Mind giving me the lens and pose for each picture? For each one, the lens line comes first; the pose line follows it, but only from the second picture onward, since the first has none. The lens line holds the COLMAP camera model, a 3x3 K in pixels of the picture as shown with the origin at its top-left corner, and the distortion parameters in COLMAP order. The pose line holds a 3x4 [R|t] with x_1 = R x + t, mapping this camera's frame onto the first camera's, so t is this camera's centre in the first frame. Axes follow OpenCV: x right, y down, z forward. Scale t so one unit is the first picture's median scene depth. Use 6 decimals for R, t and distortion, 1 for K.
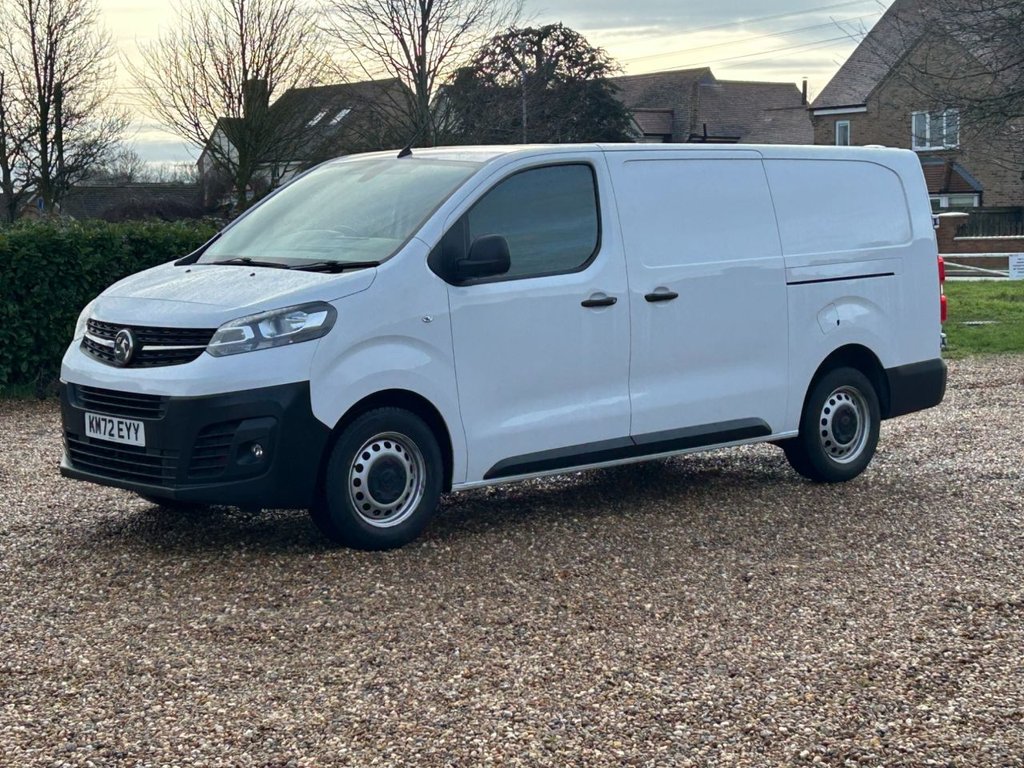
lens RADIAL K [[1860.0, 0, 512.0], [0, 1860.0, 384.0], [0, 0, 1]] dist [0.349861, -2.135815]
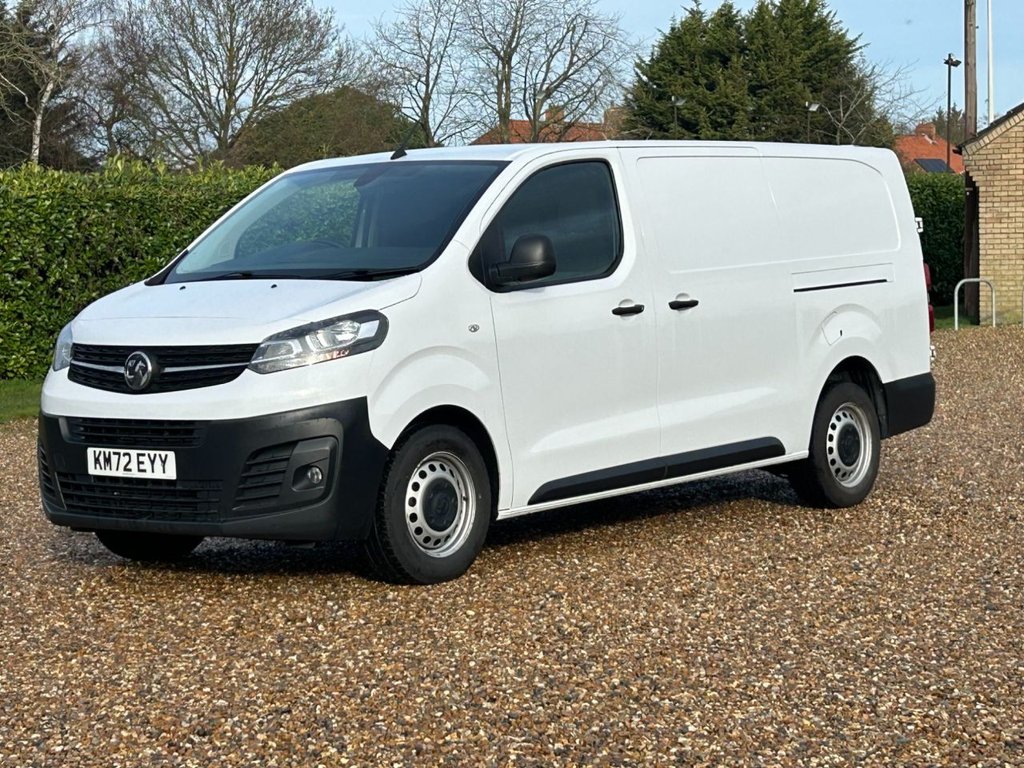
lens RADIAL K [[2246.8, 0, 512.0], [0, 2246.8, 384.0], [0, 0, 1]] dist [0.121121, -0.275097]
pose [[0.986506, -0.035158, 0.159906, -0.195729], [0.042011, 0.998329, -0.039679, 0.035245], [-0.158244, 0.045862, 0.986334, -0.079210]]
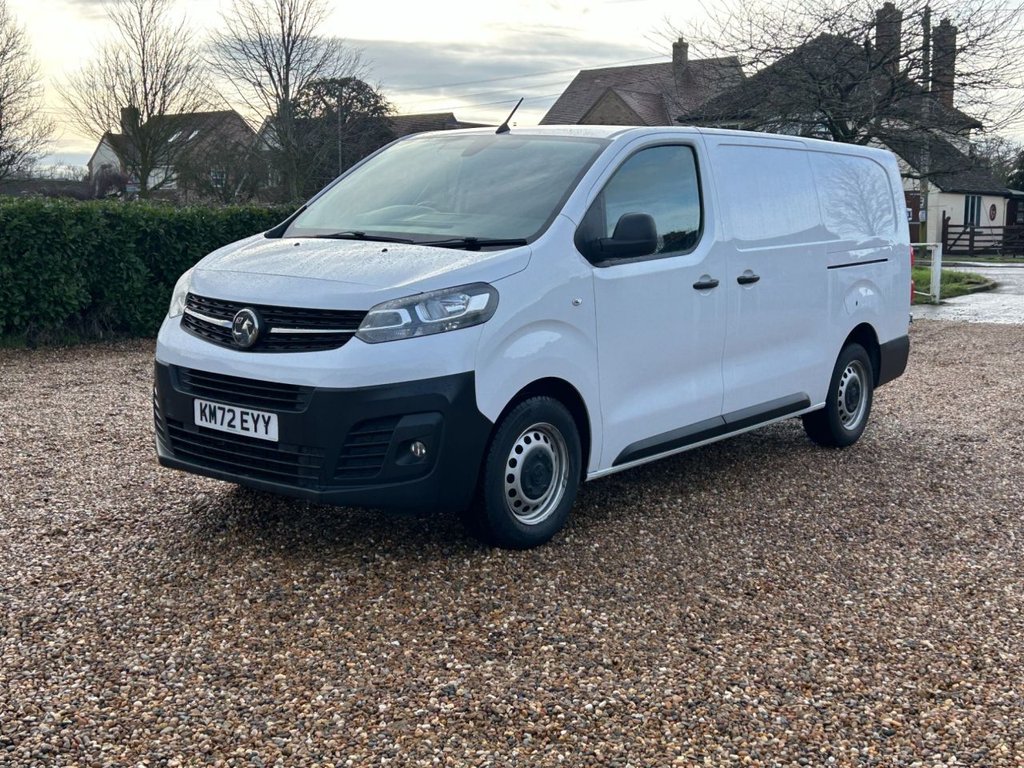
lens RADIAL K [[1216.1, 0, 539.7], [0, 1216.1, 383.6], [0, 0, 1]] dist [0.161430, -0.419265]
pose [[0.982575, 0.001664, 0.185859, -0.171145], [-0.010825, 0.998775, 0.048285, -0.022259], [-0.185551, -0.049456, 0.981389, 0.385254]]
